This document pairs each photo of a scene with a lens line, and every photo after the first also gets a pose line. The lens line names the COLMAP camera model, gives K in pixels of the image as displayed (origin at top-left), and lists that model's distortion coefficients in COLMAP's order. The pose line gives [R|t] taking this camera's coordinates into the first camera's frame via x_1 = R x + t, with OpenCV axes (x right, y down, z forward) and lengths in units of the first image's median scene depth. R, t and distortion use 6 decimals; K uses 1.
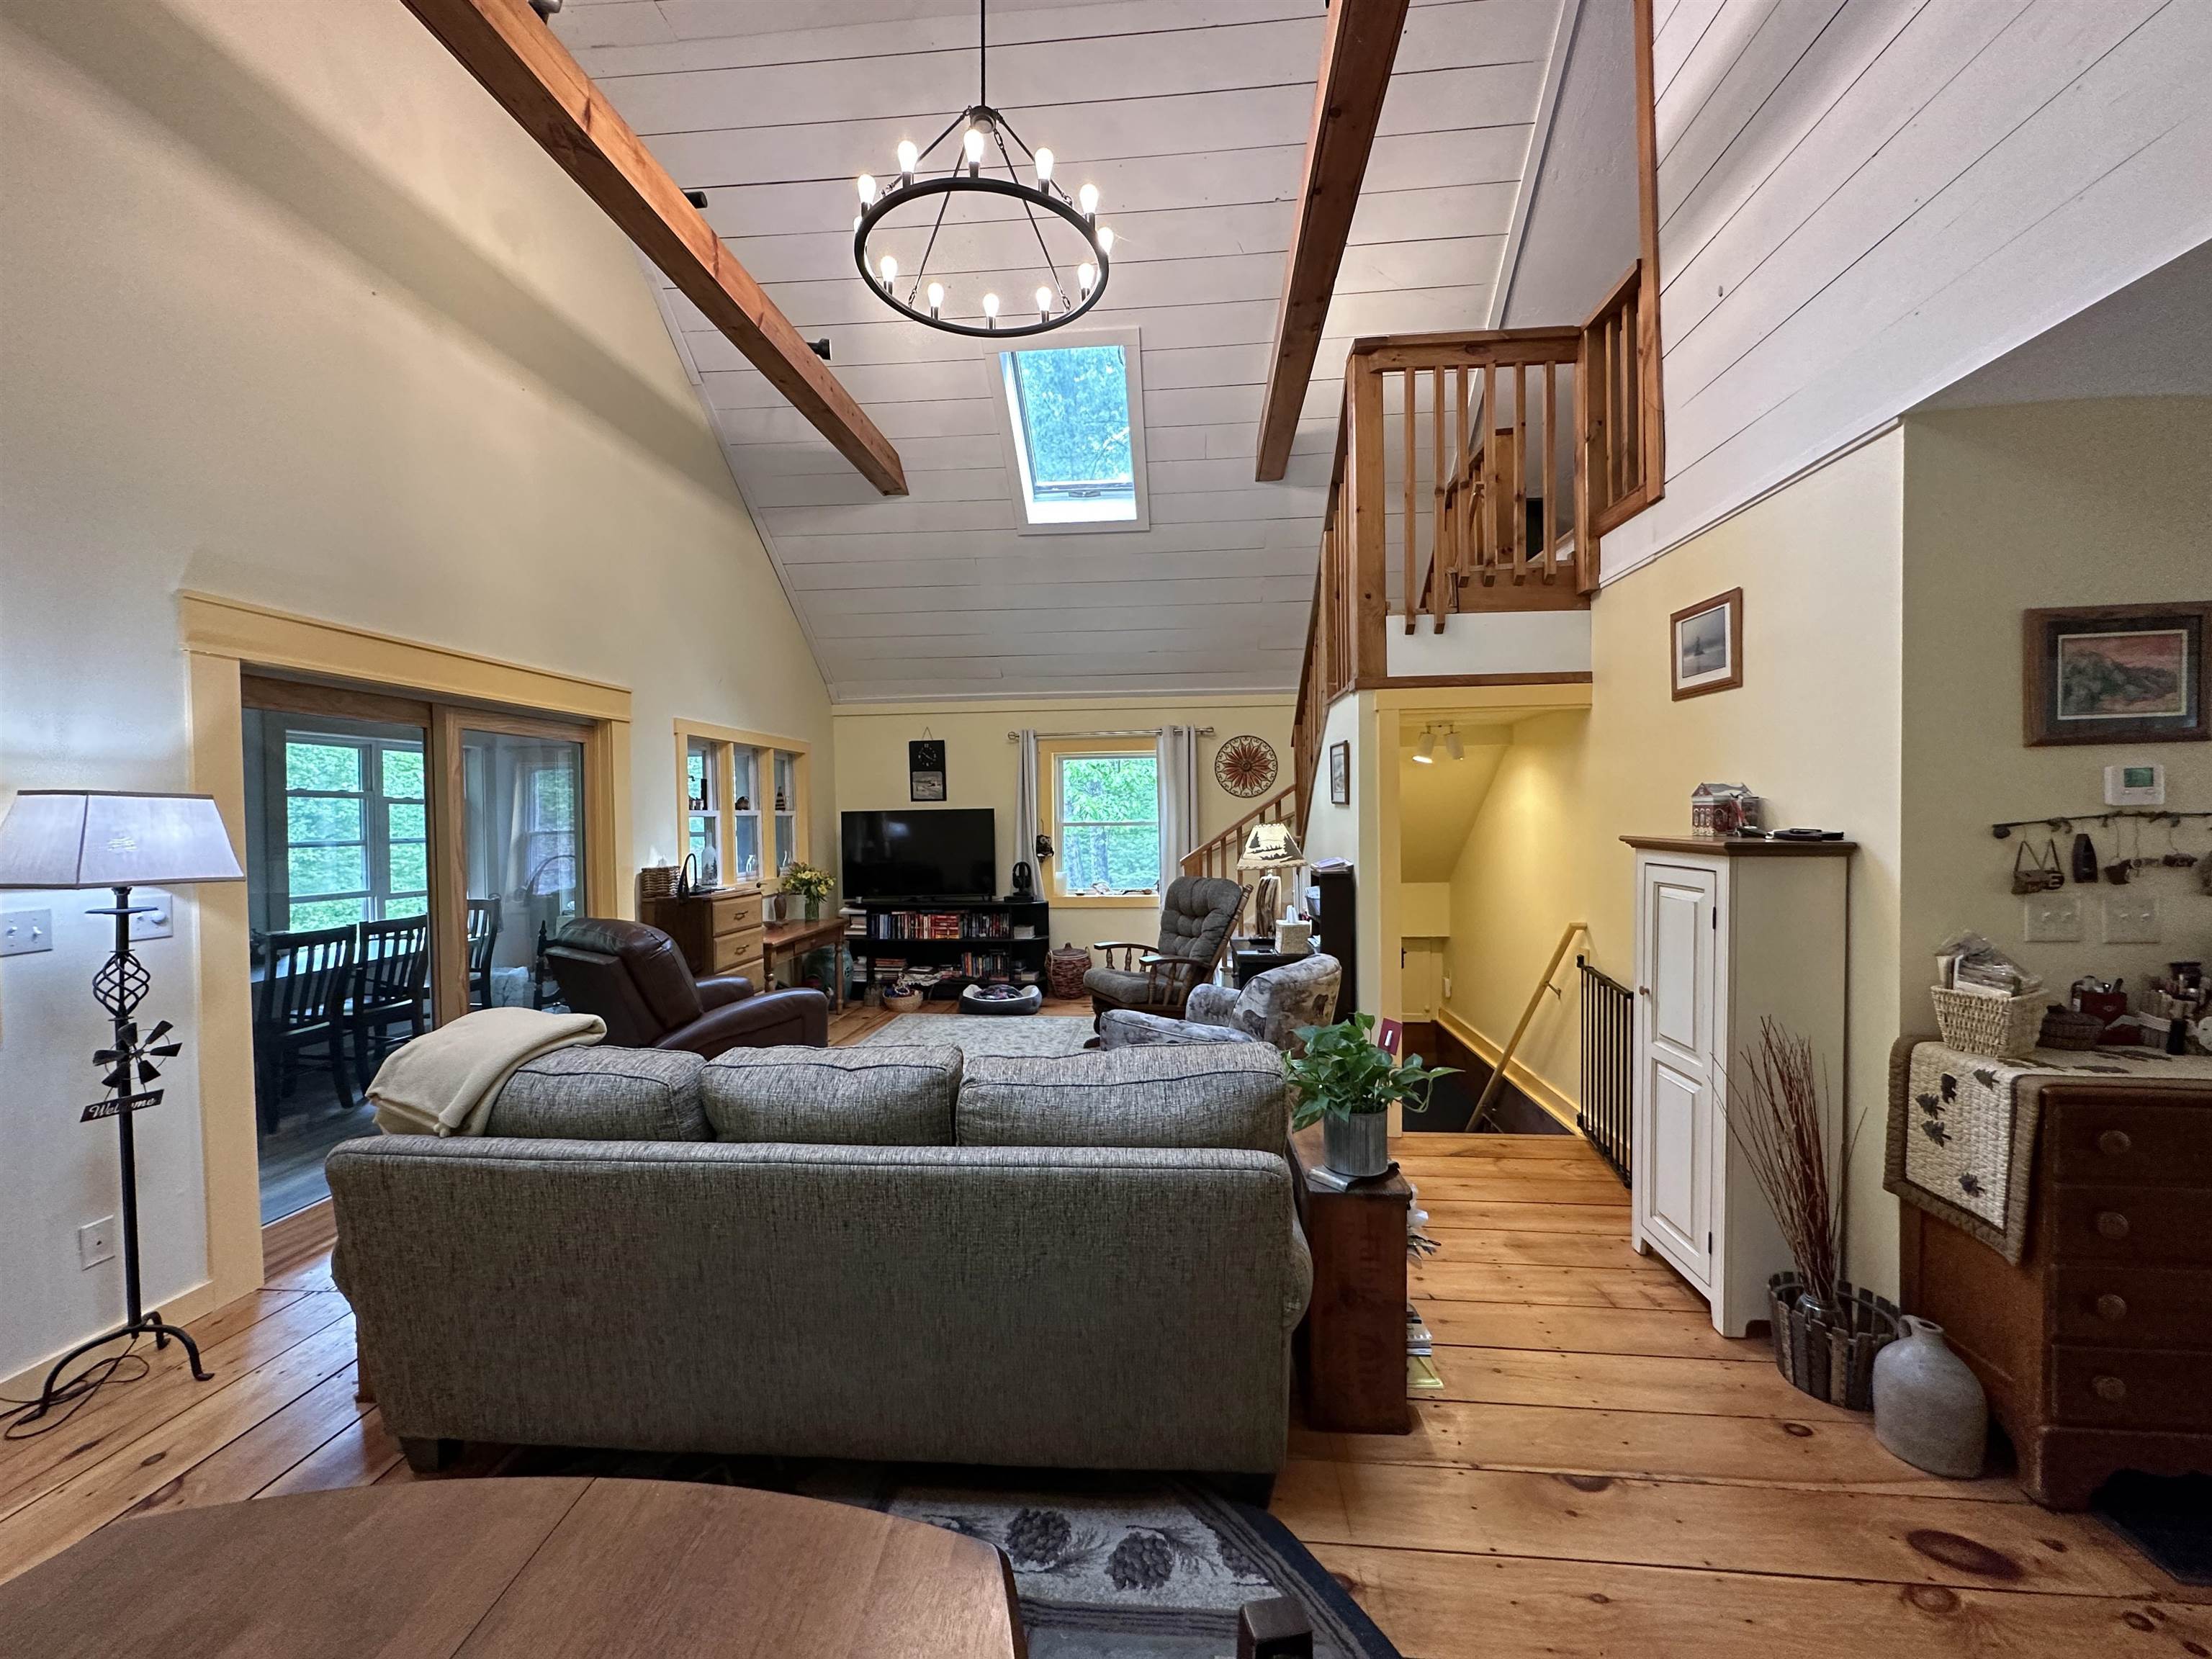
lens RADIAL K [[878.7, 0, 1107.6], [0, 878.7, 827.1], [0, 0, 1]] dist [-0.003656, 0.000848]
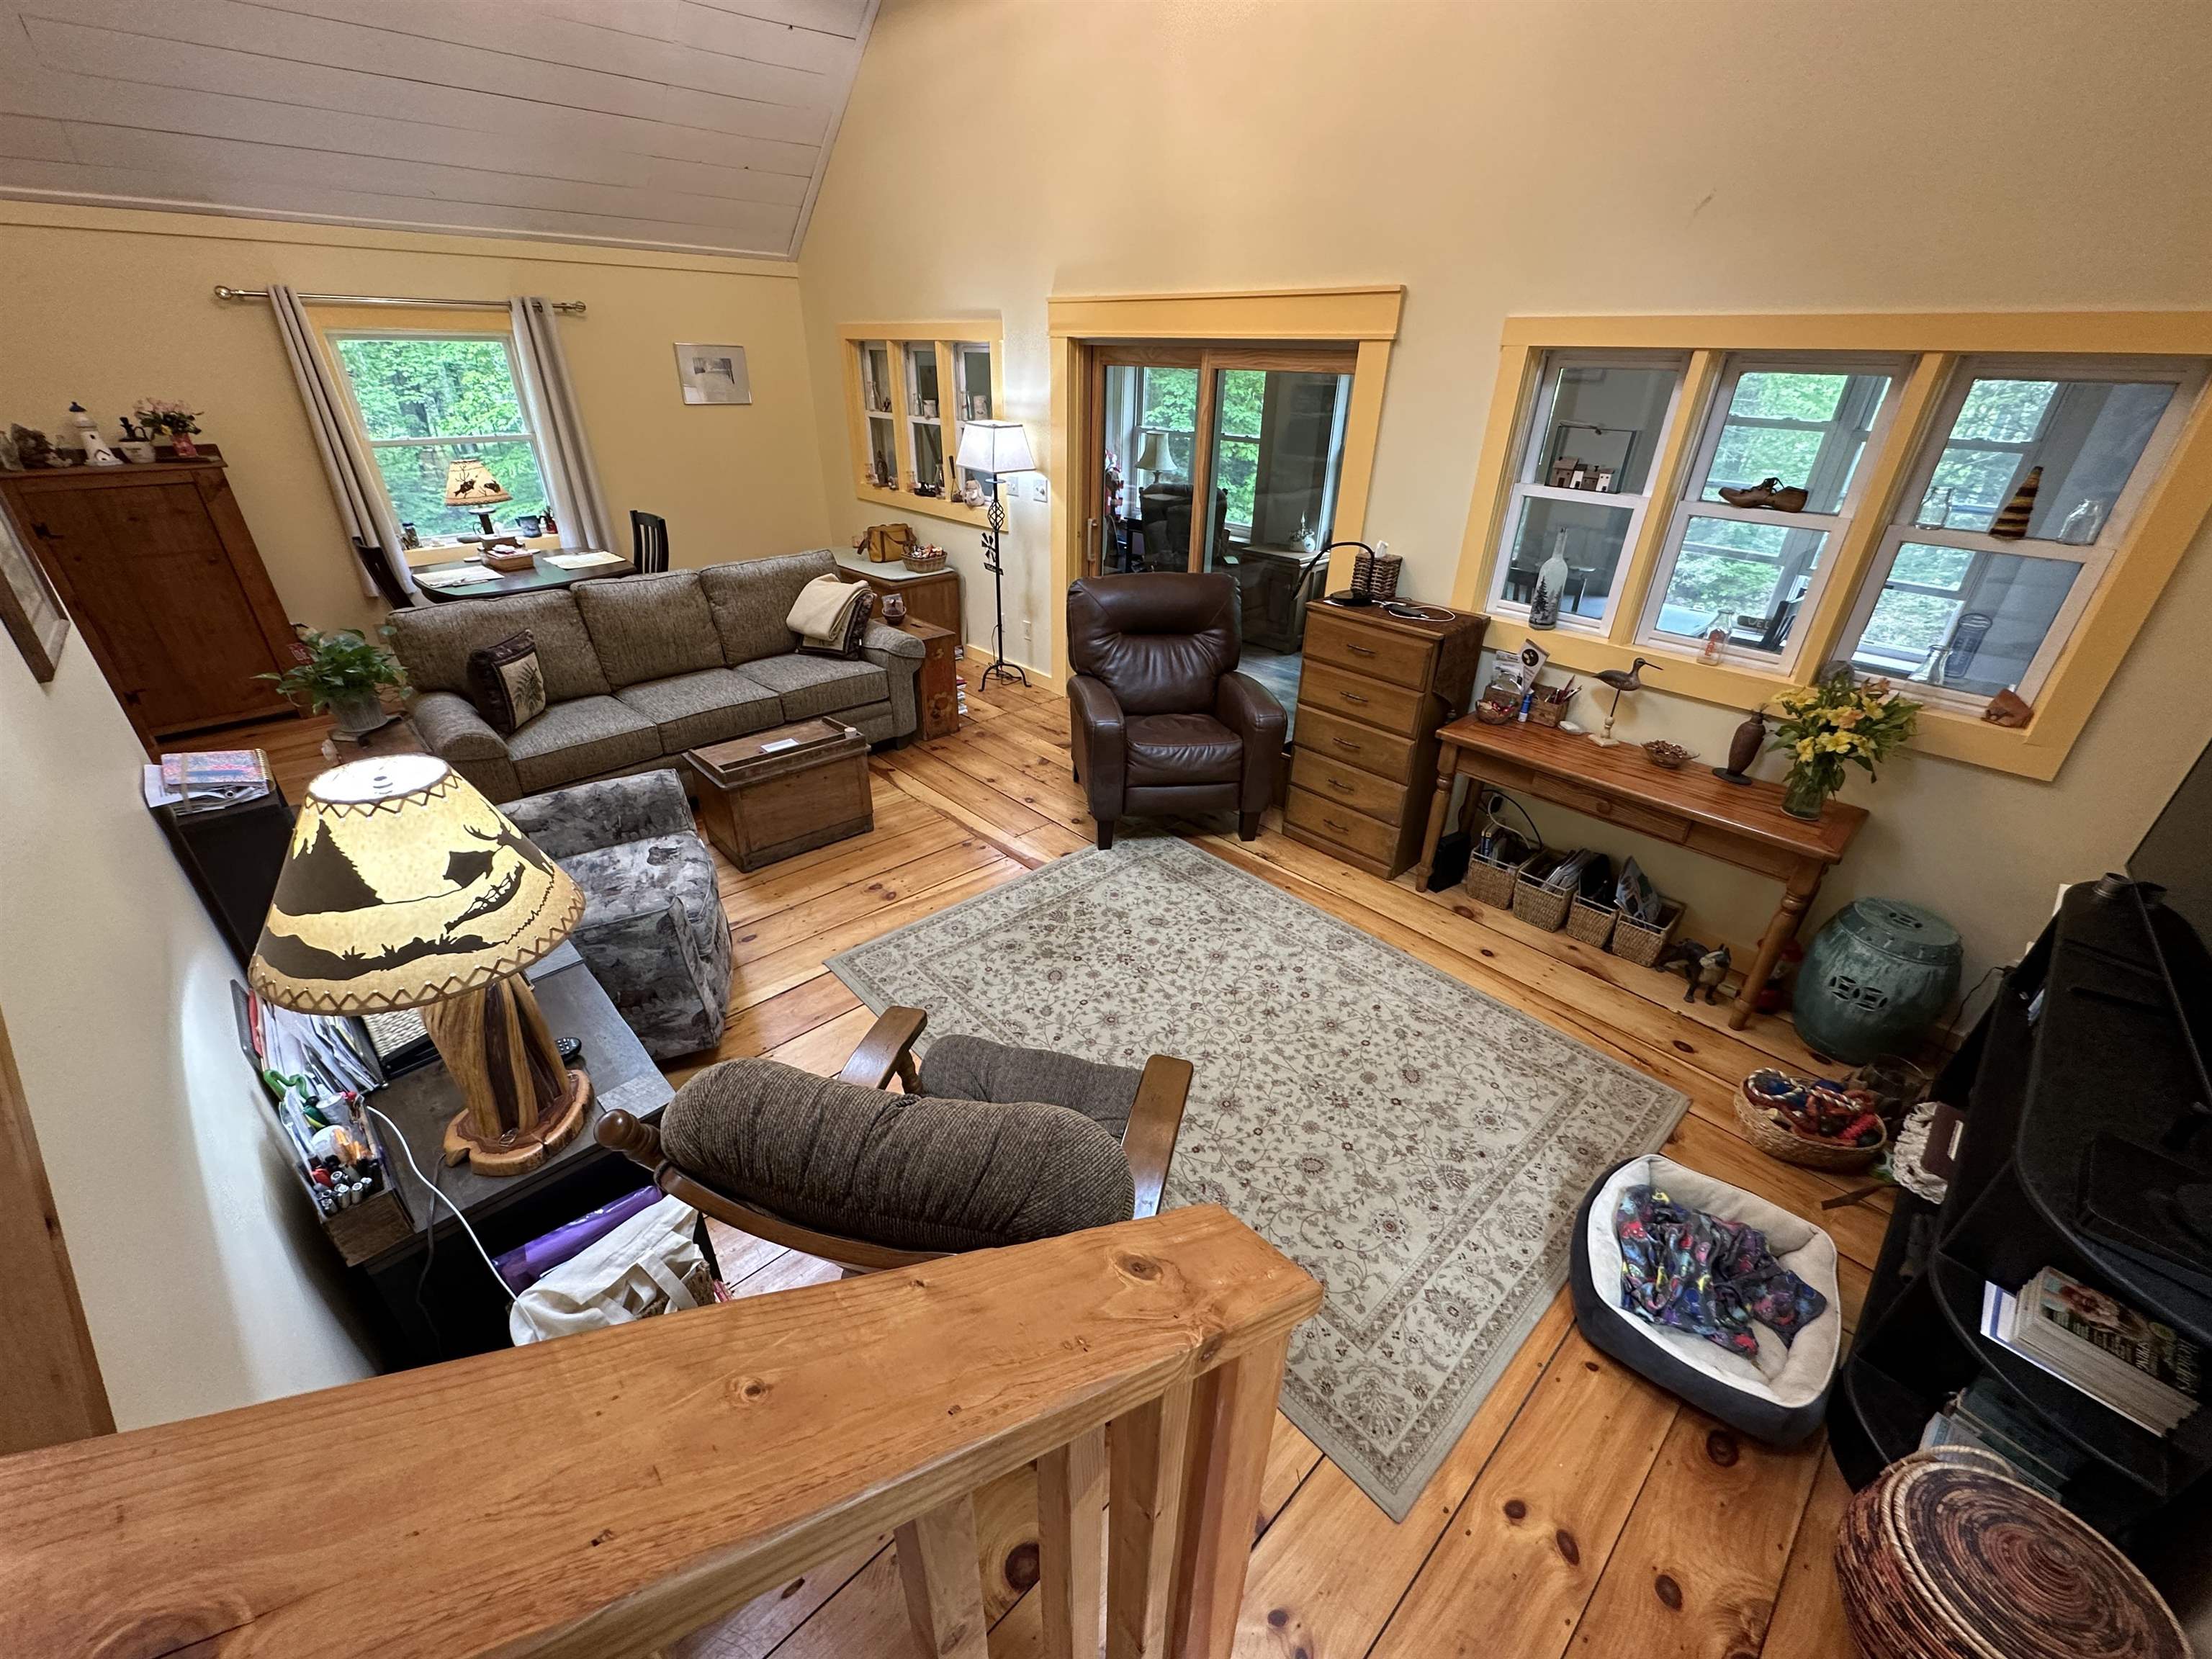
lens RADIAL K [[878.7, 0, 1109.4], [0, 878.7, 825.2], [0, 0, 1]] dist [-0.003656, 0.000848]
pose [[-0.665809, 0.355901, -0.655769, 0.325510], [-0.021426, 0.869420, 0.493609, -0.175442], [0.745814, 0.342700, -0.571242, 1.983563]]
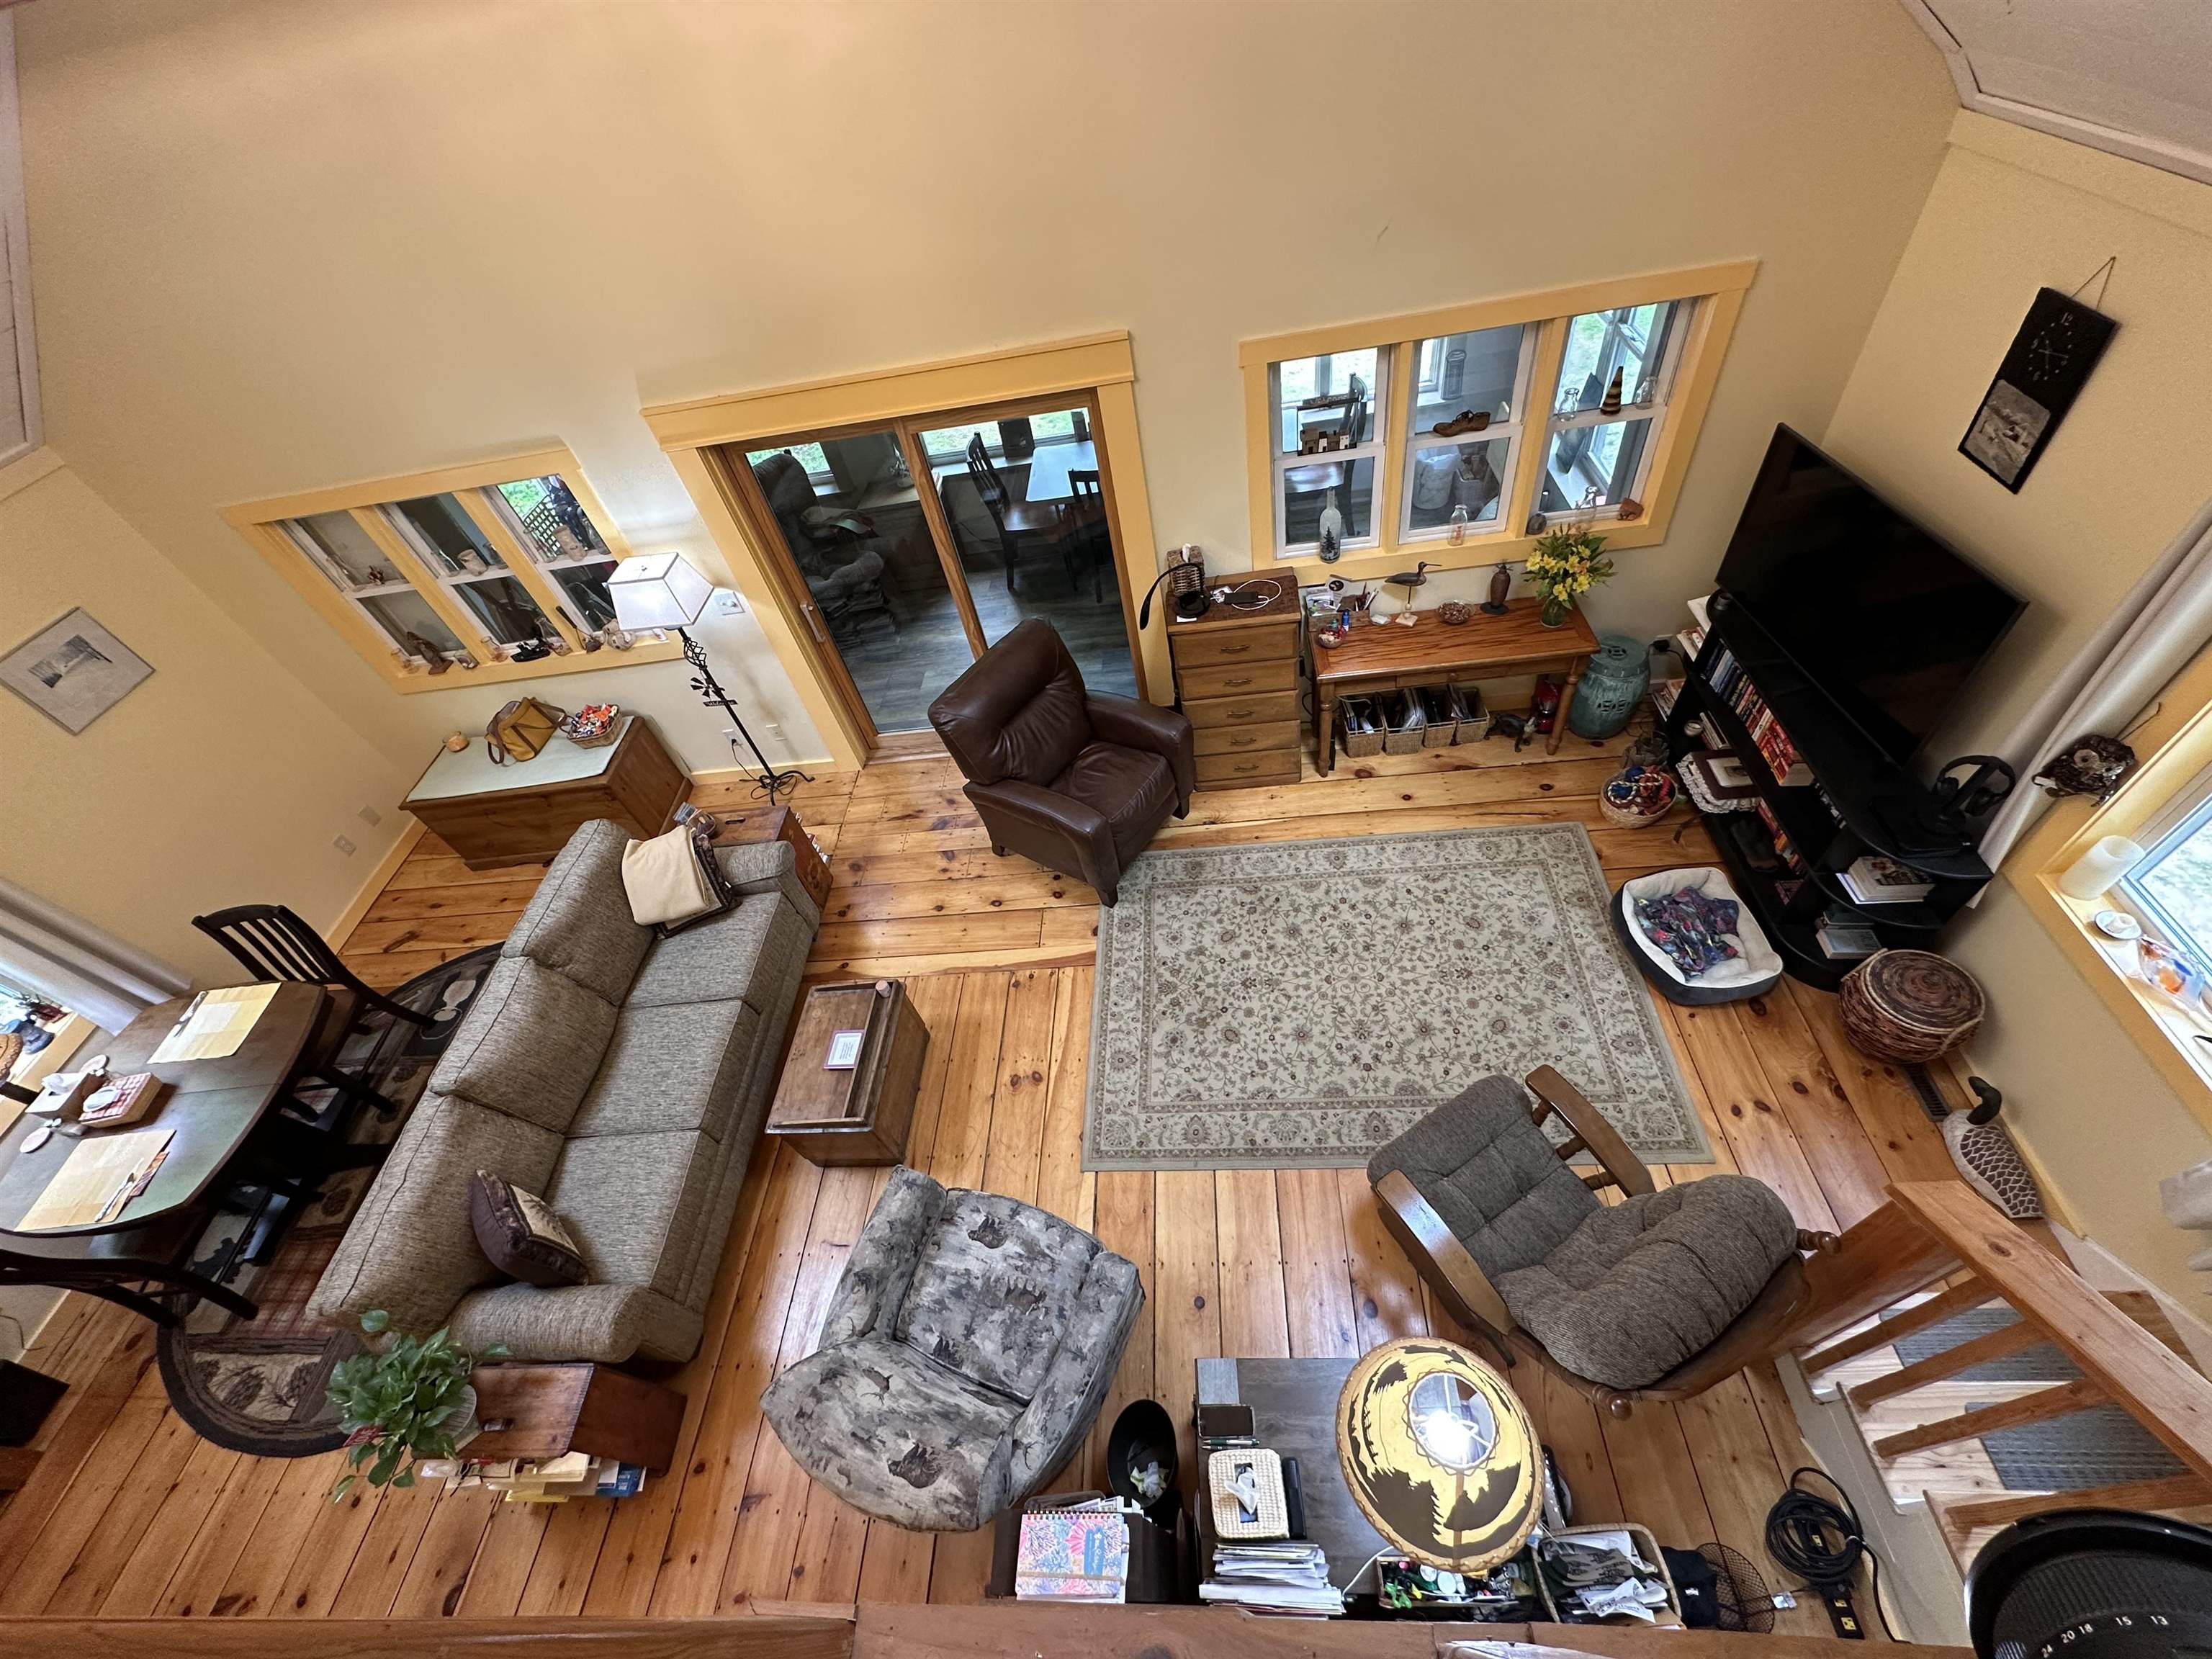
lens RADIAL K [[878.7, 0, 1106.3], [0, 878.7, 824.7], [0, 0, 1]] dist [-0.003656, 0.000848]
pose [[0.047706, 0.750187, -0.659503, 0.347333], [0.151146, 0.647230, 0.747160, -0.634603], [0.987360, -0.135325, -0.082511, 1.423076]]
